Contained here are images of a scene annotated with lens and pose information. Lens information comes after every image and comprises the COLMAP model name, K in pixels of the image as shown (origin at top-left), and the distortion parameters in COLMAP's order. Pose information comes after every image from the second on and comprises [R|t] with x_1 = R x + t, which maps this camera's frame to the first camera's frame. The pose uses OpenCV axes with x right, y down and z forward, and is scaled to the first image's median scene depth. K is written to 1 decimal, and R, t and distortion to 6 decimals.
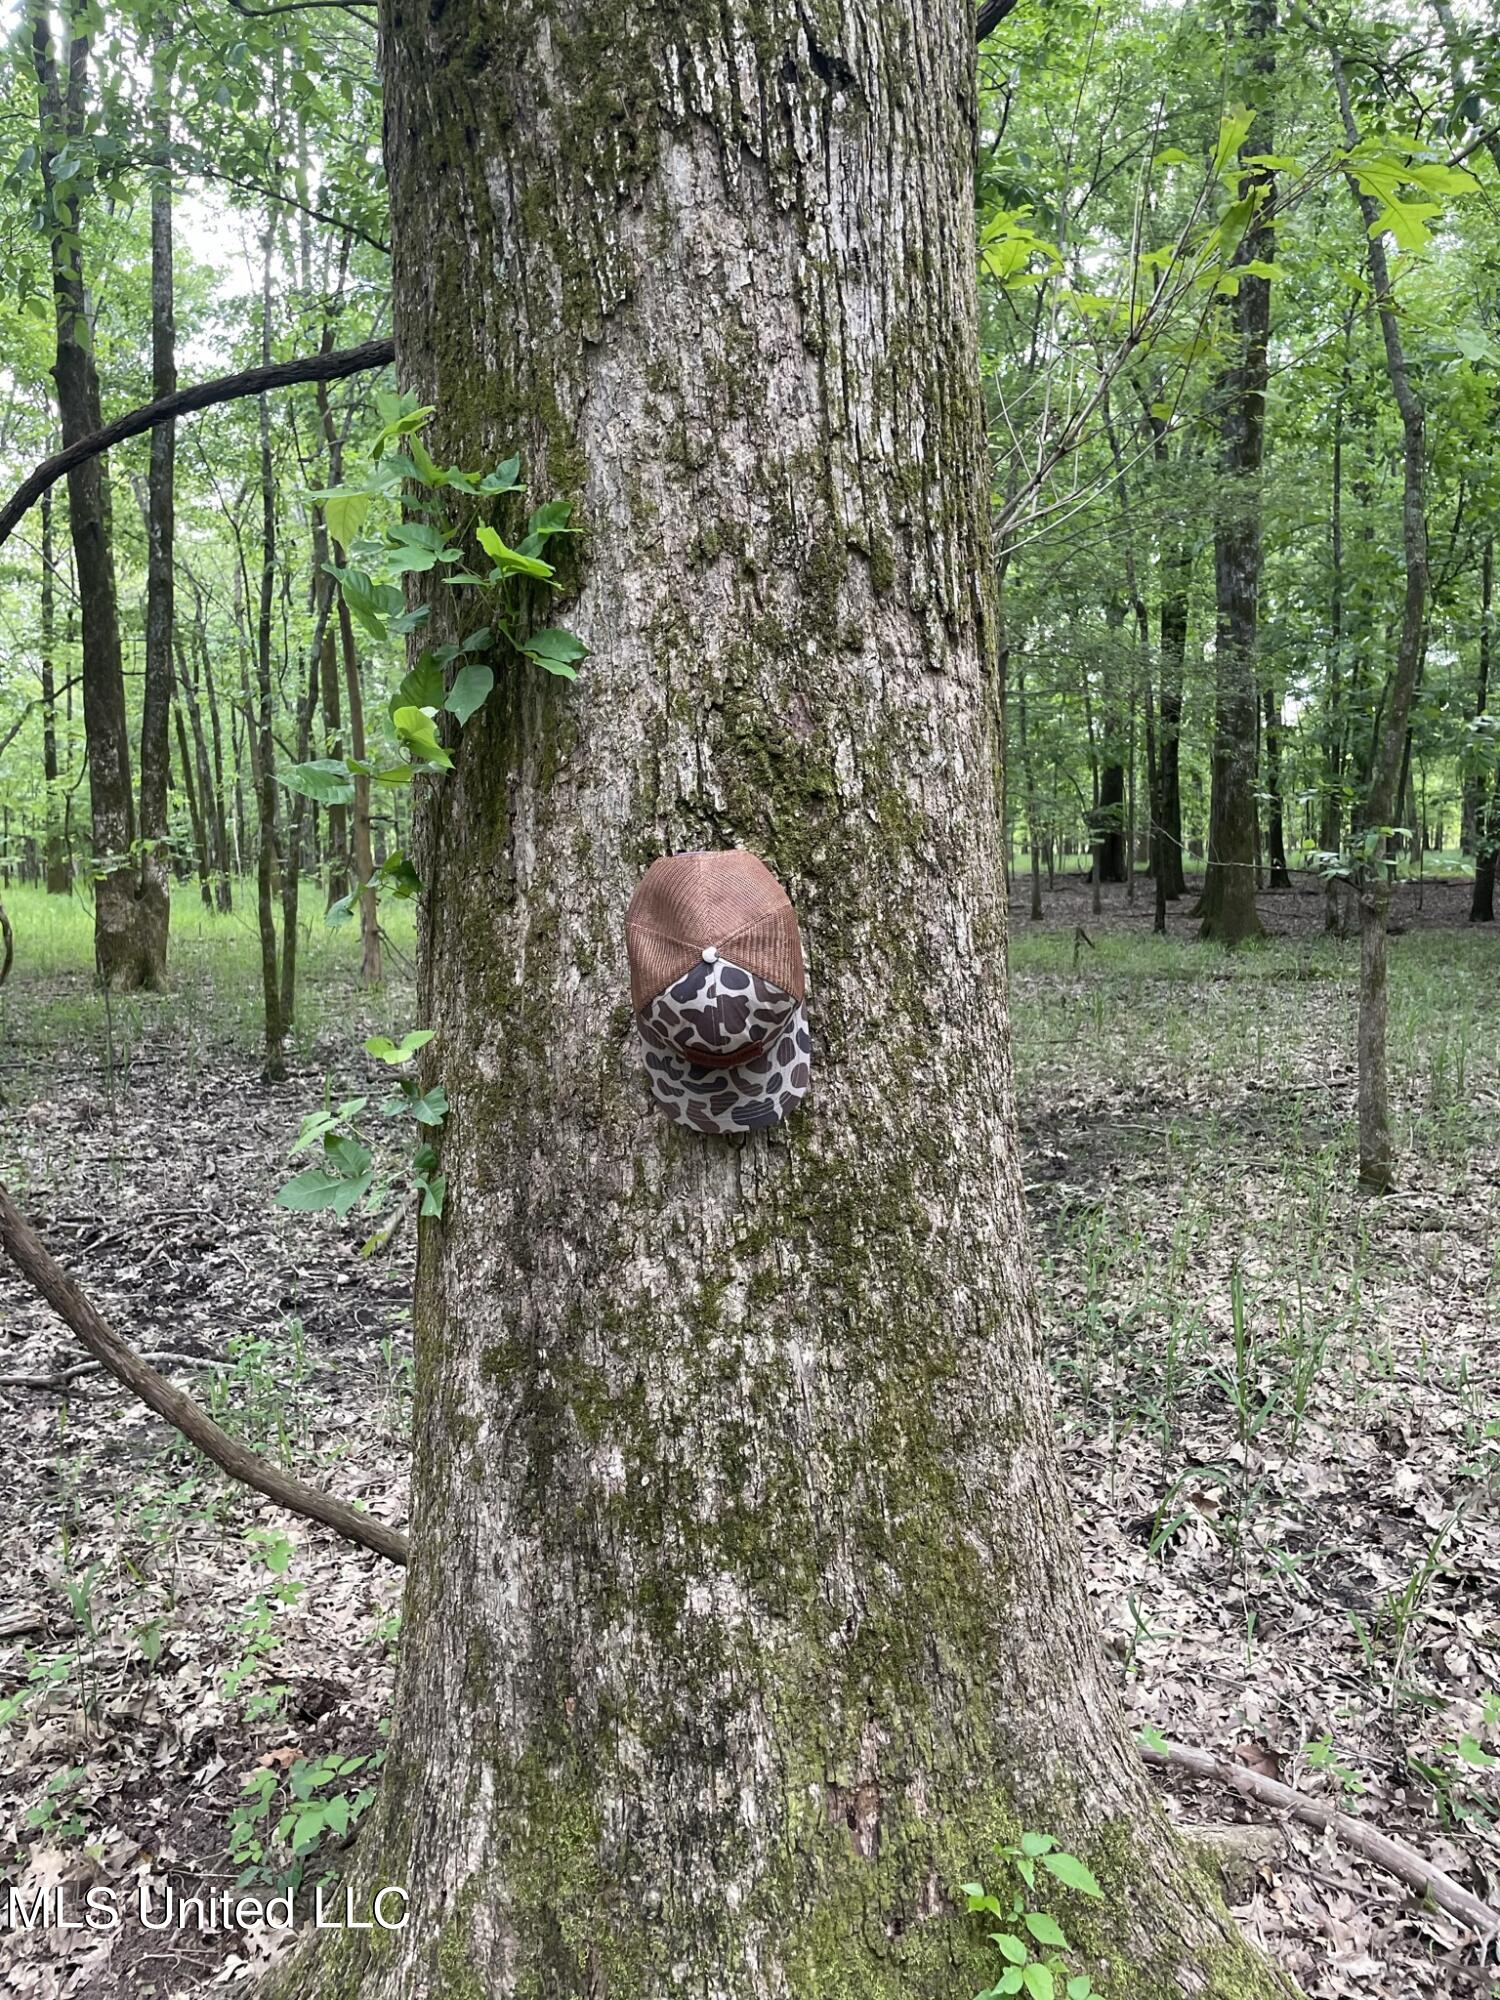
lens RADIAL K [[1512.5, 0, 750.0], [0, 1512.5, 1000.0], [0, 0, 1]] dist [0.086037, -0.112278]
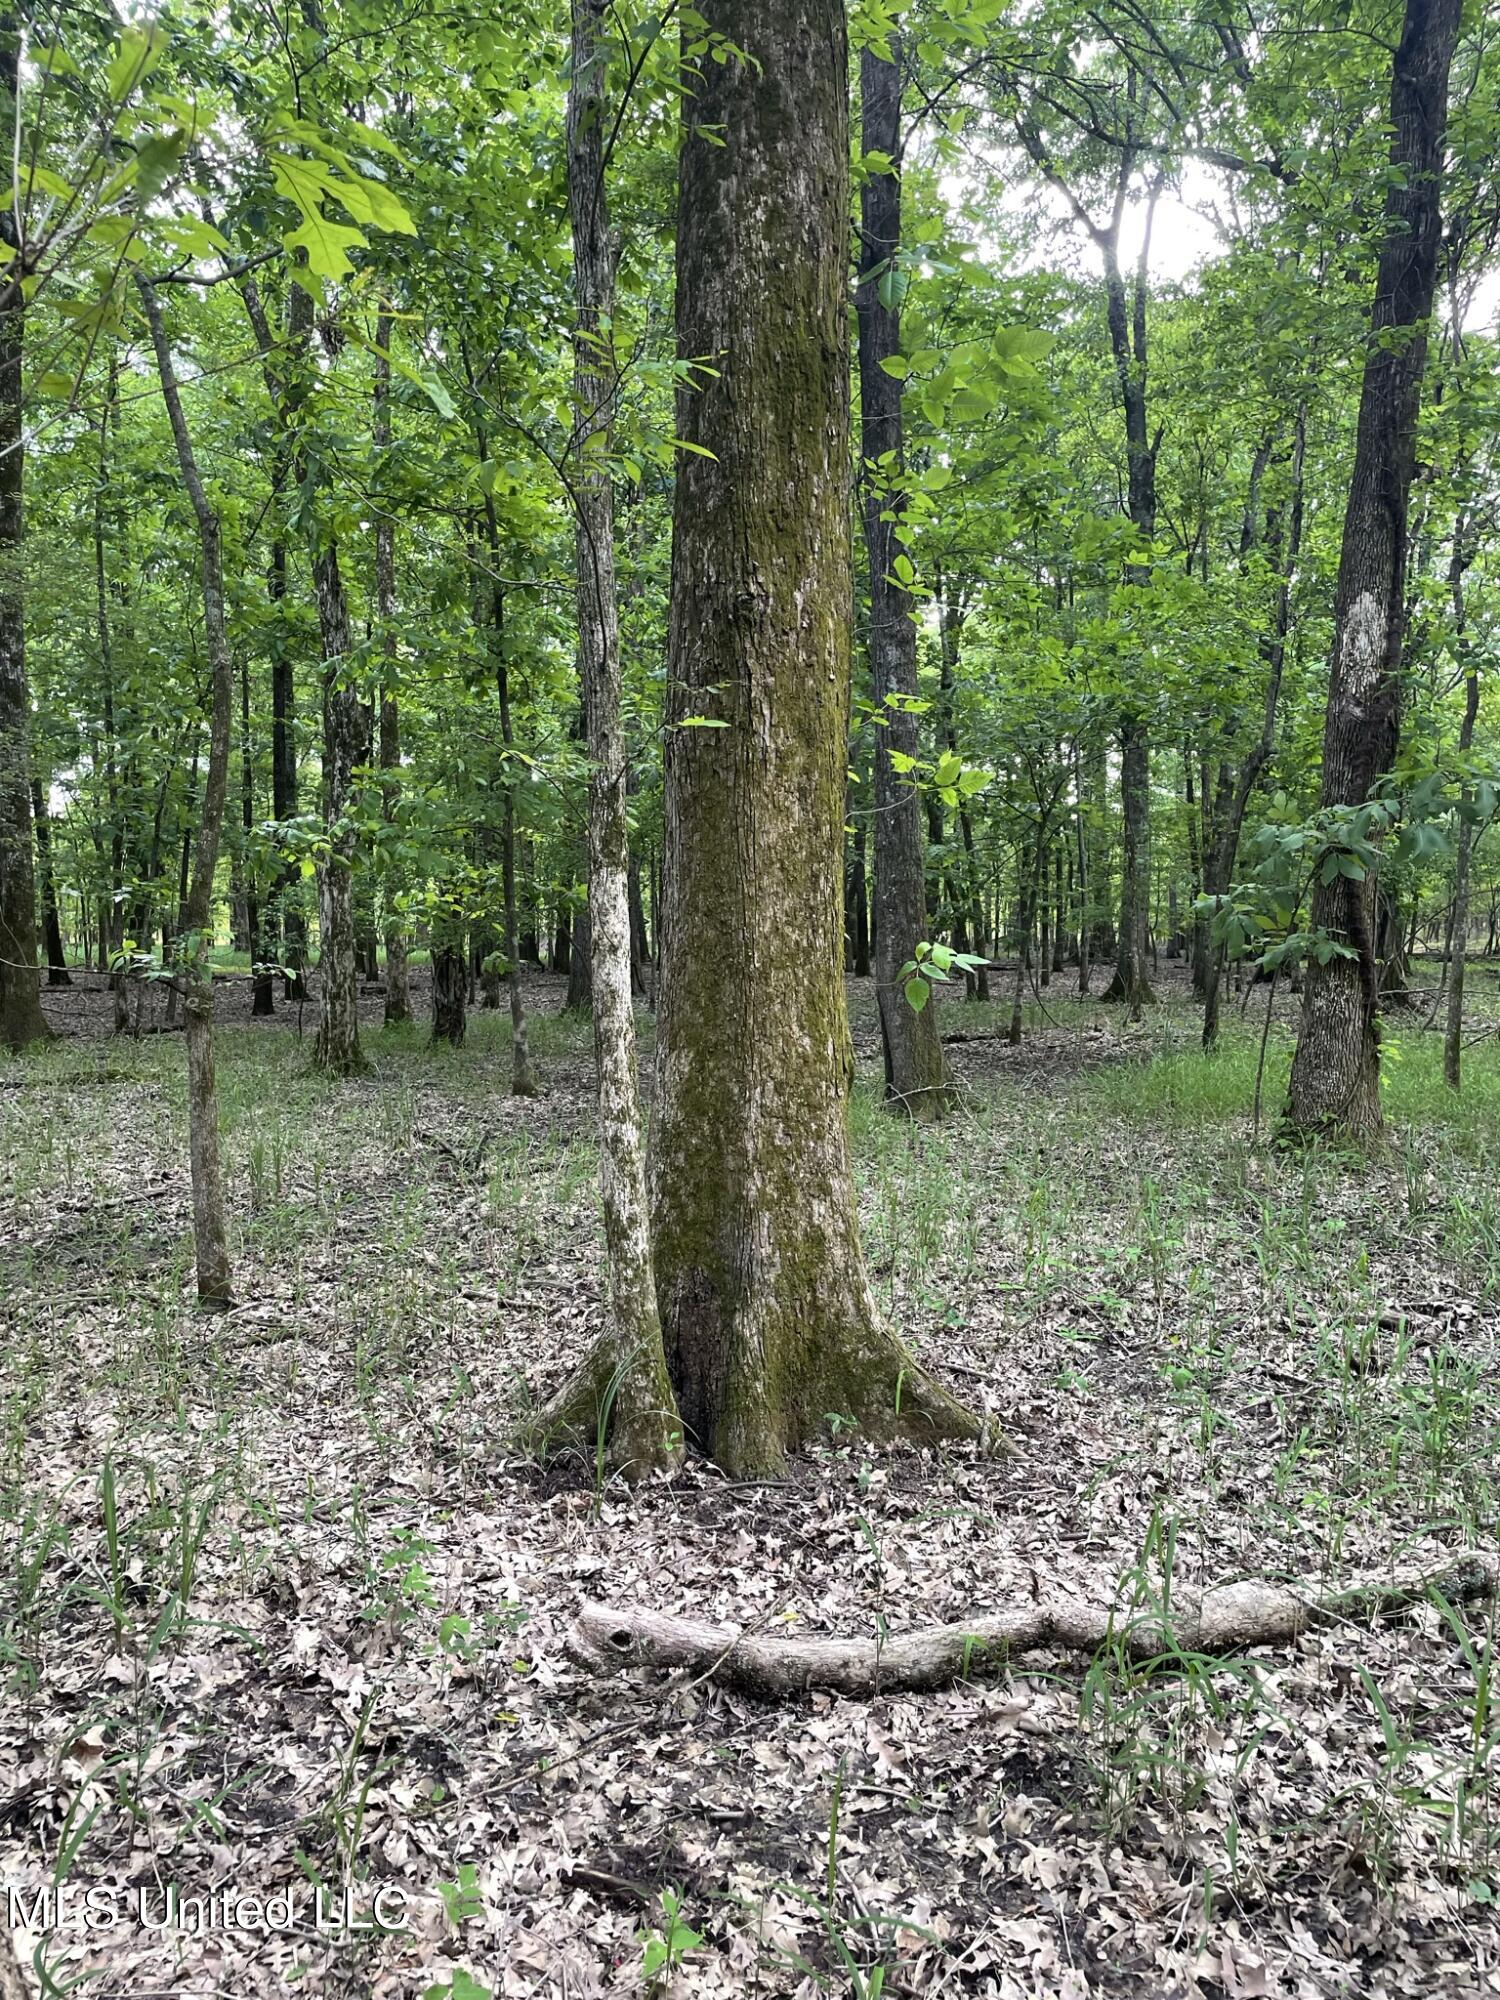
lens RADIAL K [[1512.5, 0, 750.0], [0, 1512.5, 1000.0], [0, 0, 1]] dist [0.086037, -0.112278]
pose [[0.725018, -0.019772, 0.688446, -0.004028], [0.062442, 0.997358, -0.037115, -0.018975], [-0.685893, 0.069896, 0.724337, 0.124445]]
